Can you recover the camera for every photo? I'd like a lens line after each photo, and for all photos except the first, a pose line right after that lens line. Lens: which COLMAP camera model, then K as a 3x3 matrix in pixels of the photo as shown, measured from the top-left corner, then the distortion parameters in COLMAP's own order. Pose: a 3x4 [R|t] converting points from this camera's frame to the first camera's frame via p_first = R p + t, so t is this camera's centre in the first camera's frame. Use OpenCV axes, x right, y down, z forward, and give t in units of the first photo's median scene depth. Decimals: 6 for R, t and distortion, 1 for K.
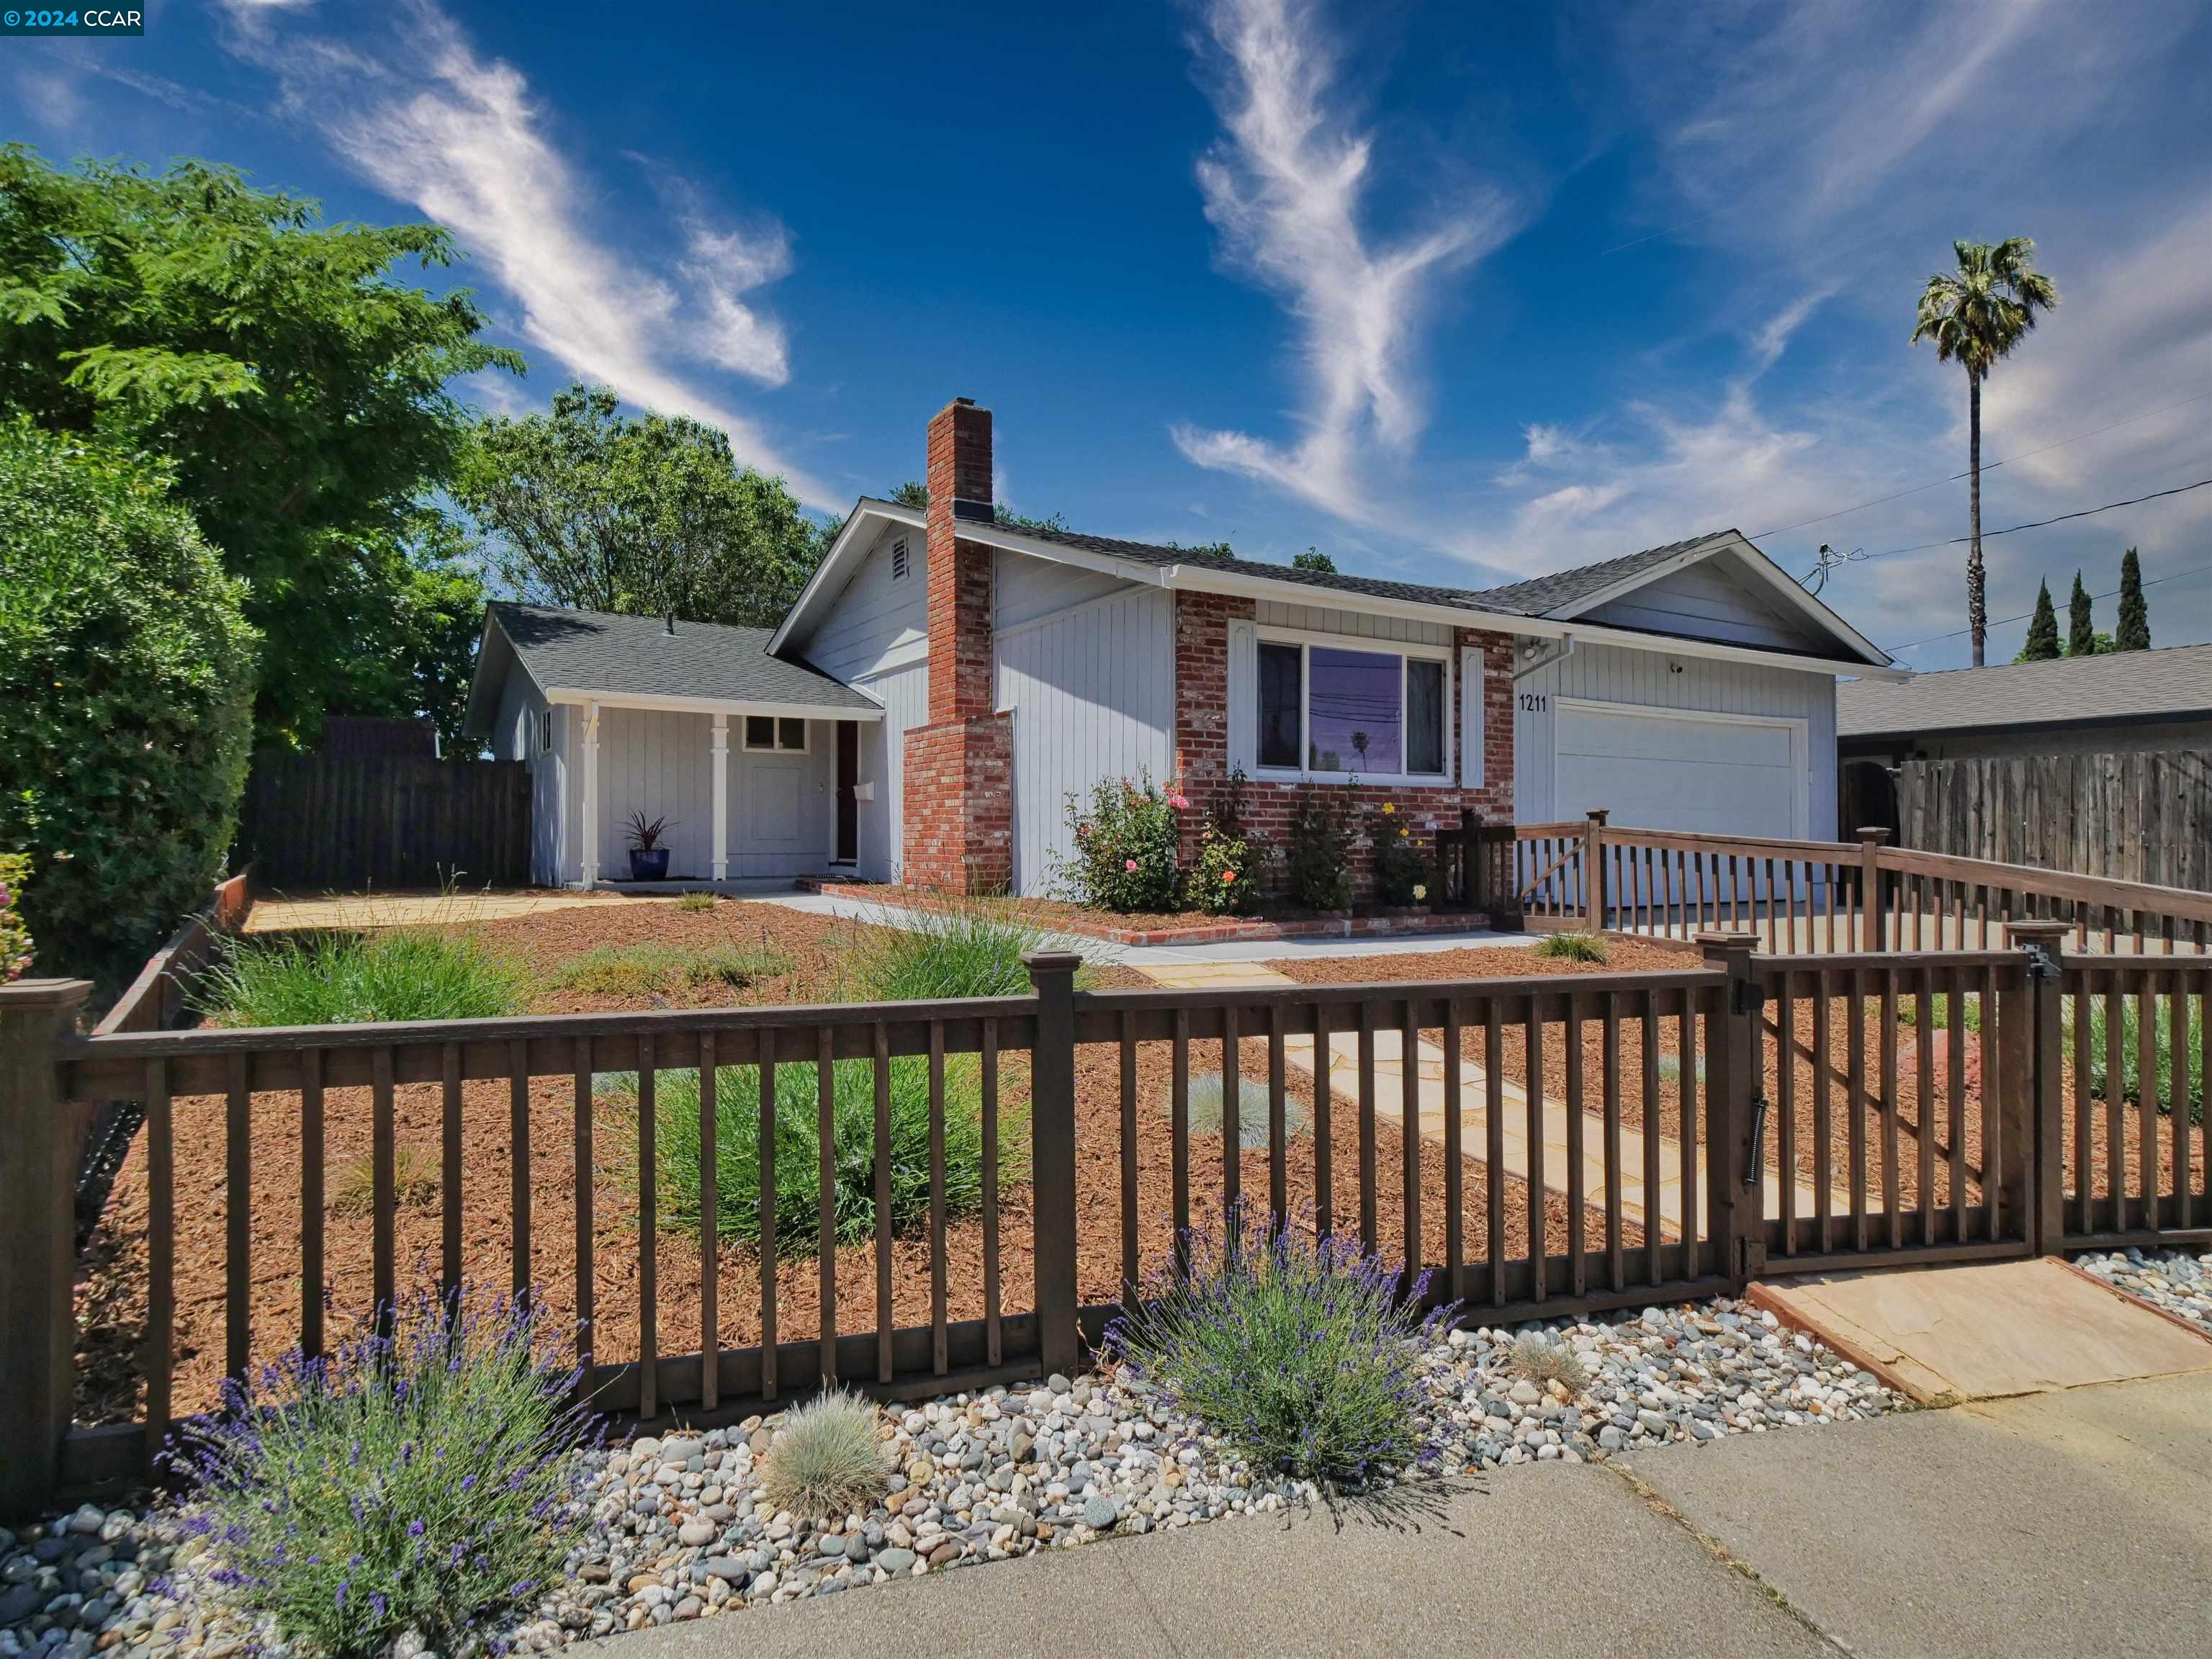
lens RADIAL K [[1197.6, 0, 1078.8], [0, 1197.6, 821.9], [0, 0, 1]] dist [-0.003699, 0.001130]
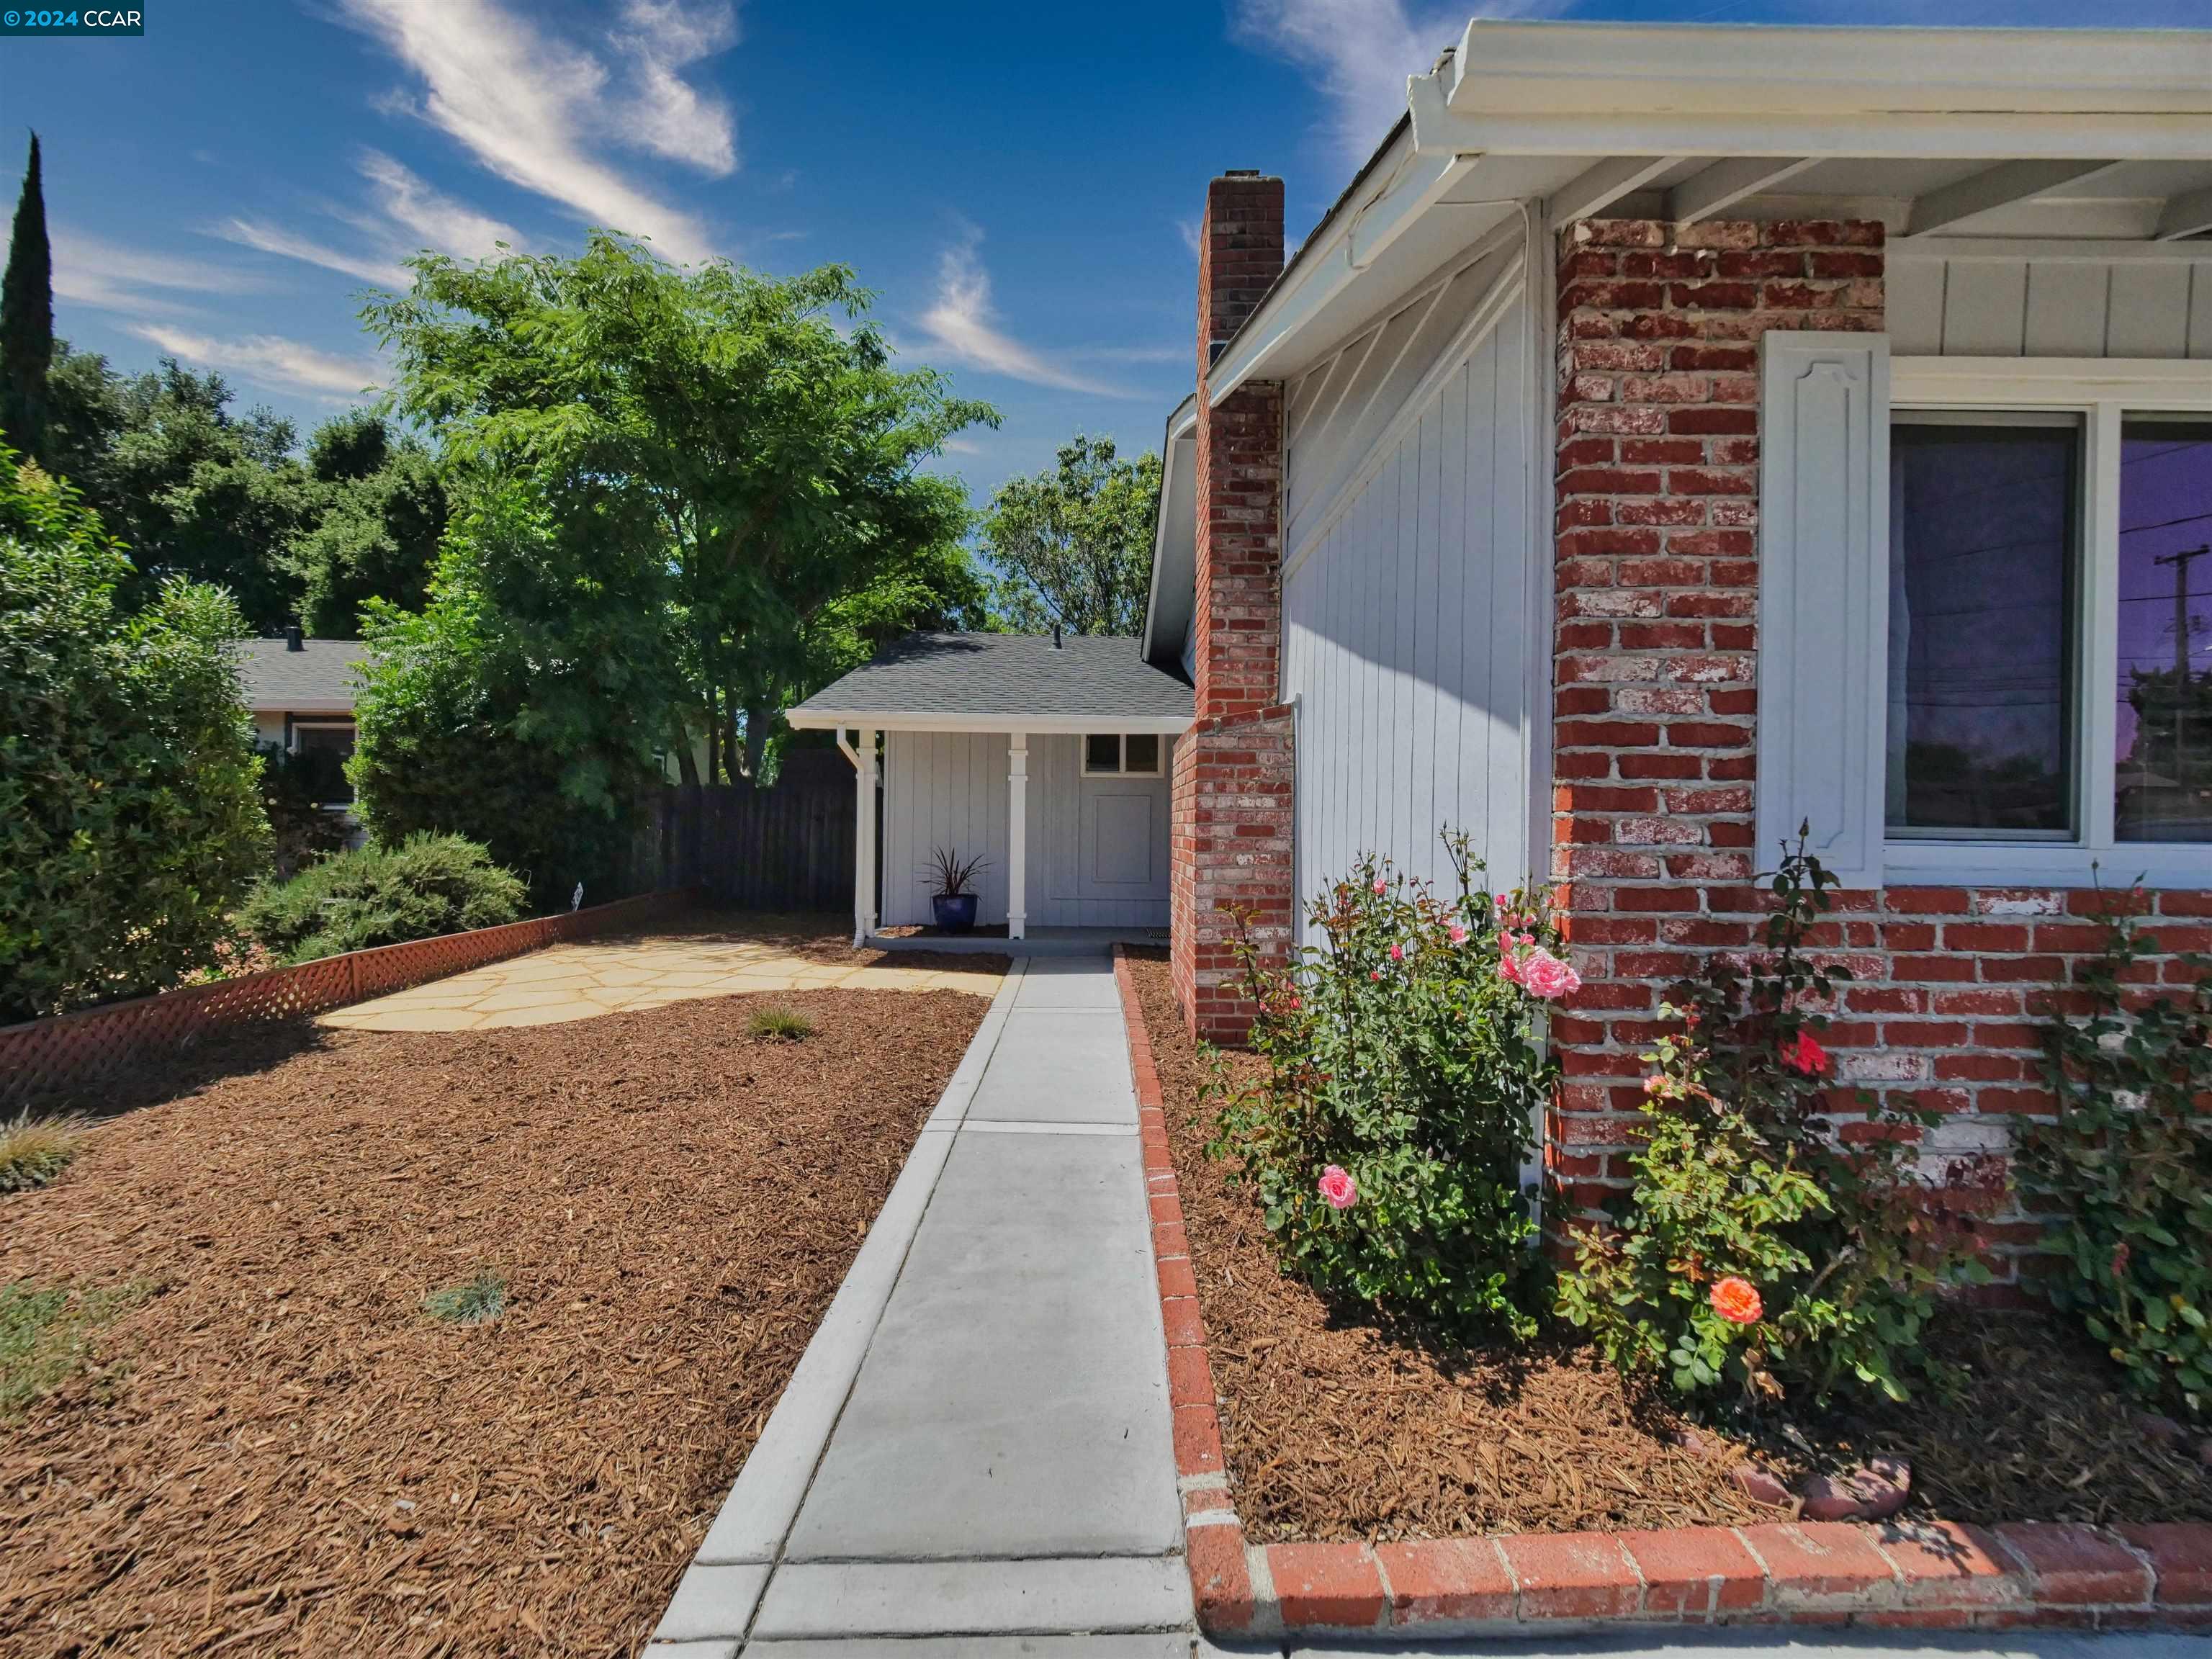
lens RADIAL K [[935.6, 0, 1088.7], [0, 935.6, 826.1], [0, 0, 1]] dist [-0.006497, -0.000531]
pose [[0.852233, 0.009592, -0.523074, 0.090276], [-0.003928, 0.999921, 0.011936, -0.044955], [0.523148, -0.008117, 0.852203, 0.625741]]
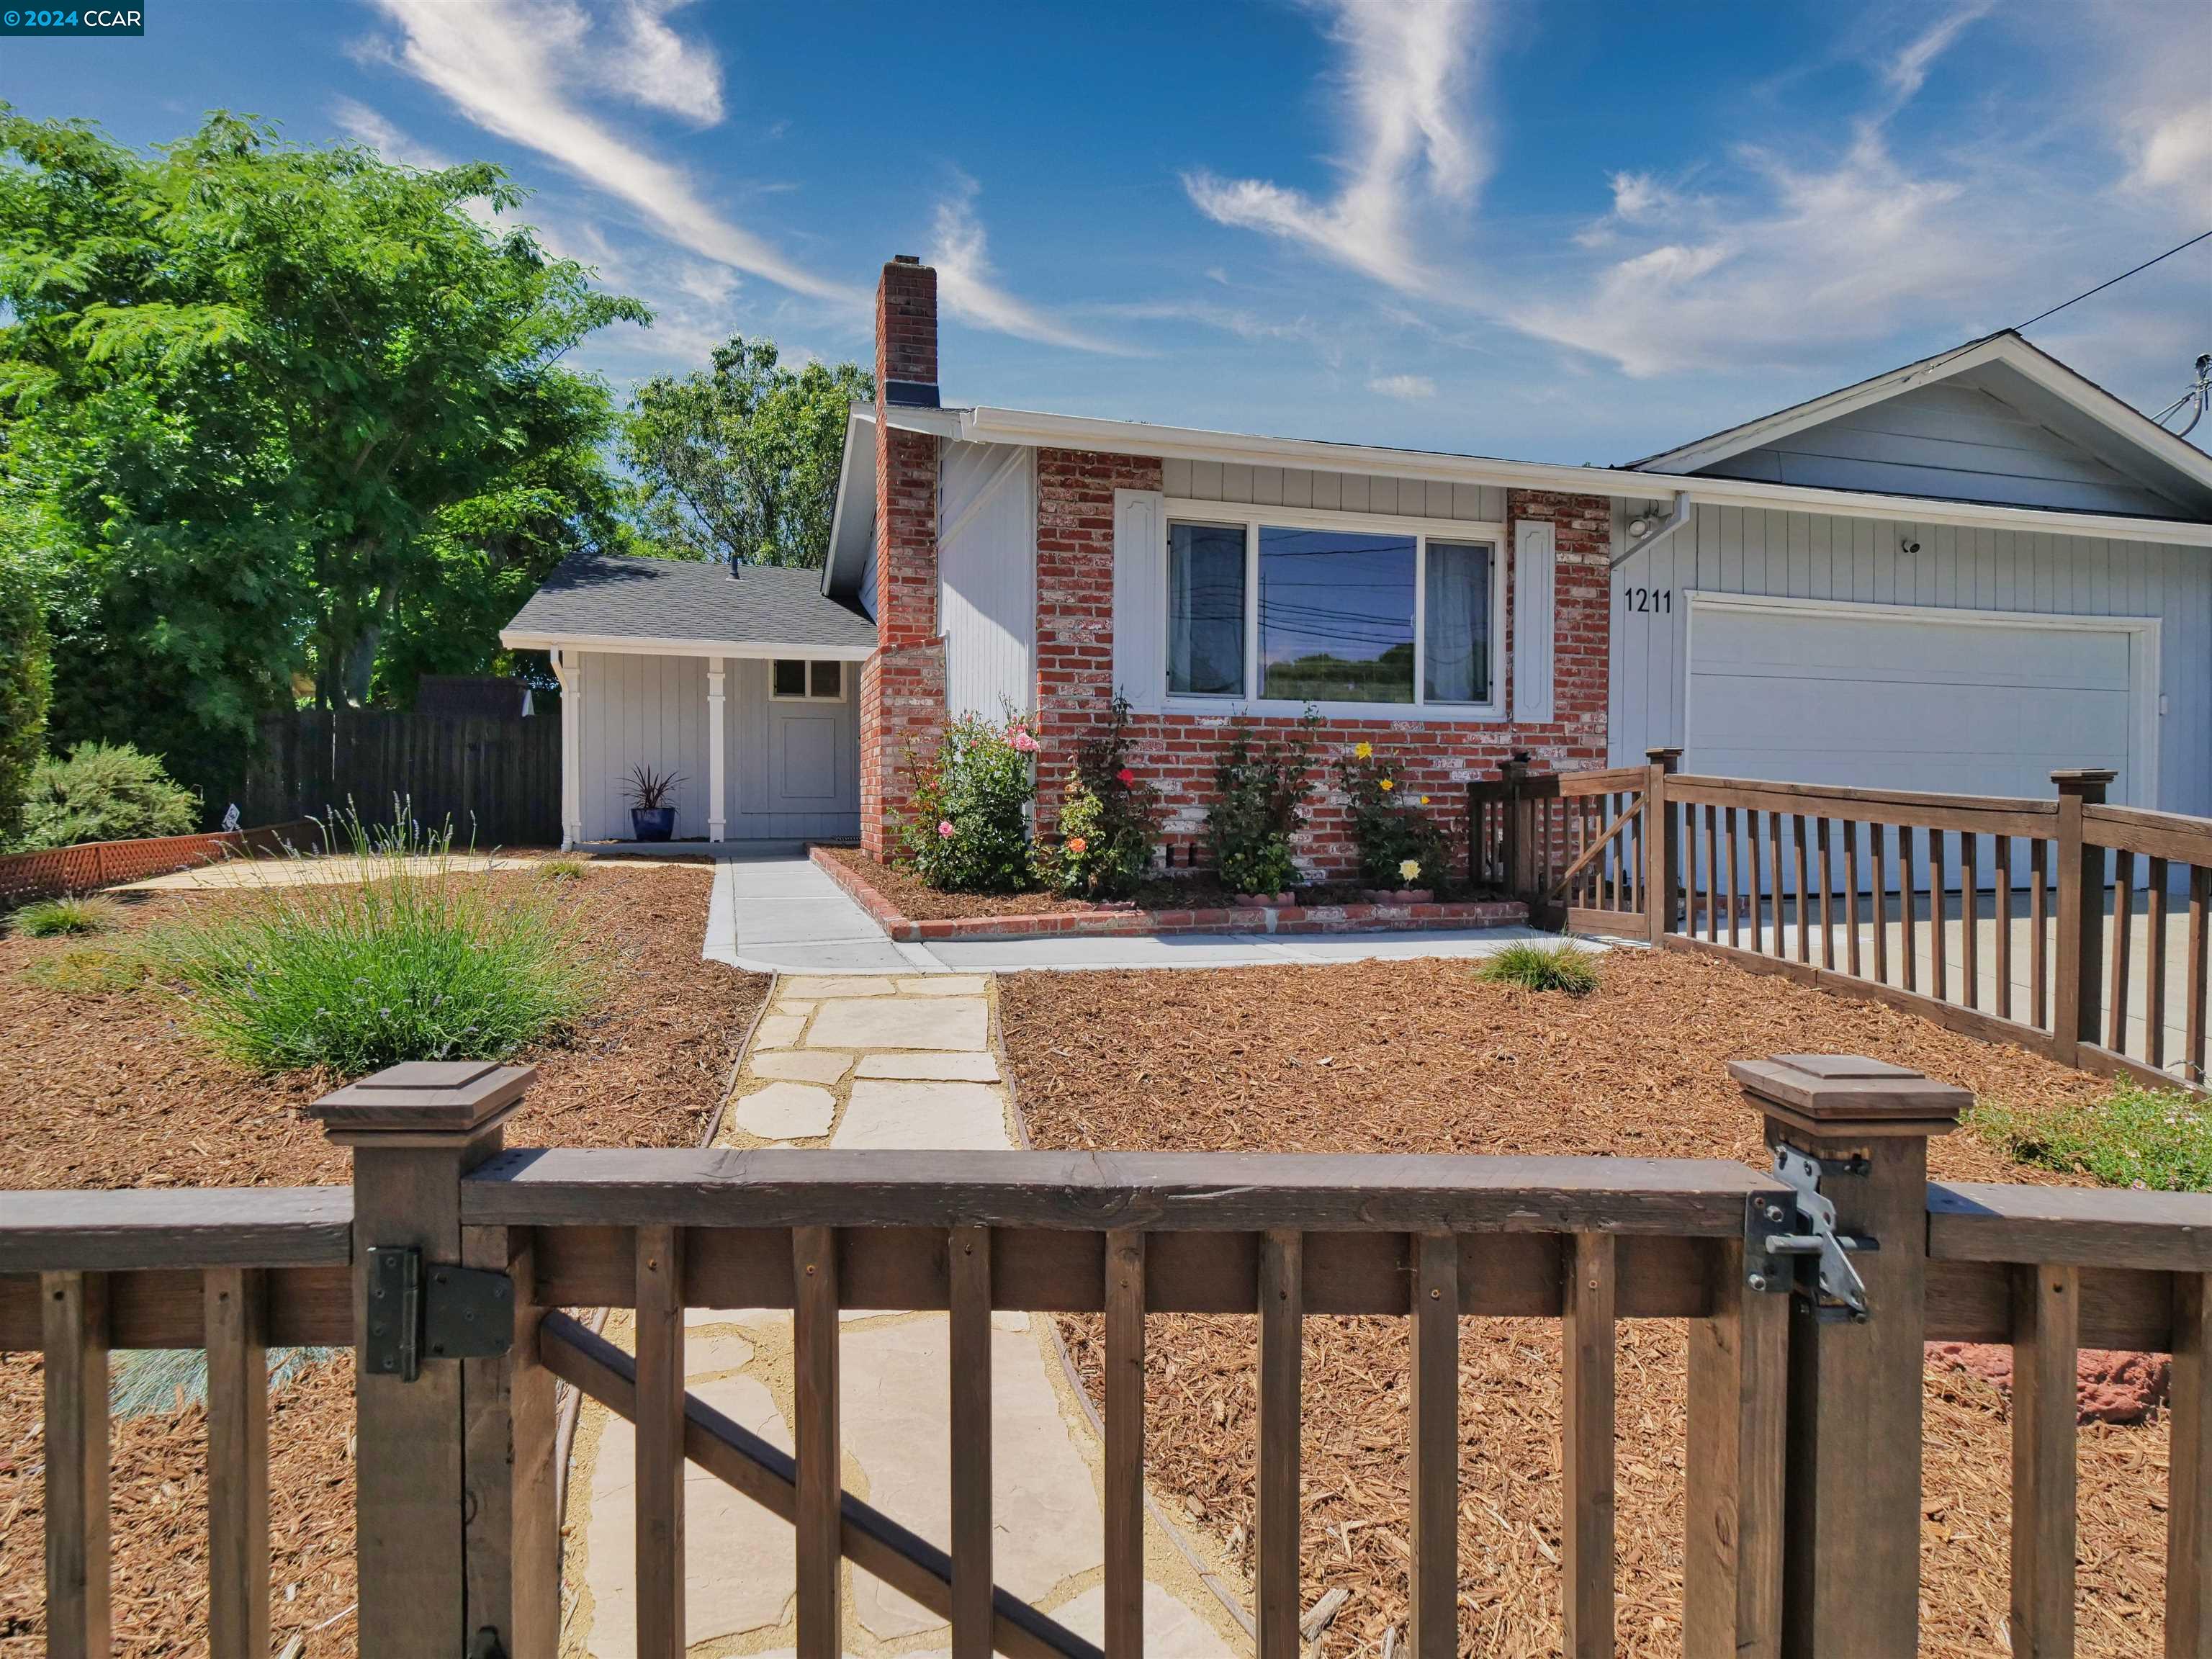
lens RADIAL K [[1197.6, 0, 1078.8], [0, 1197.6, 821.9], [0, 0, 1]] dist [-0.003699, 0.001130]
pose [[0.966054, 0.006031, -0.258270, 0.253971], [0.002137, 0.999507, 0.031333, 0.007376], [0.258332, -0.030821, 0.965564, 0.251265]]
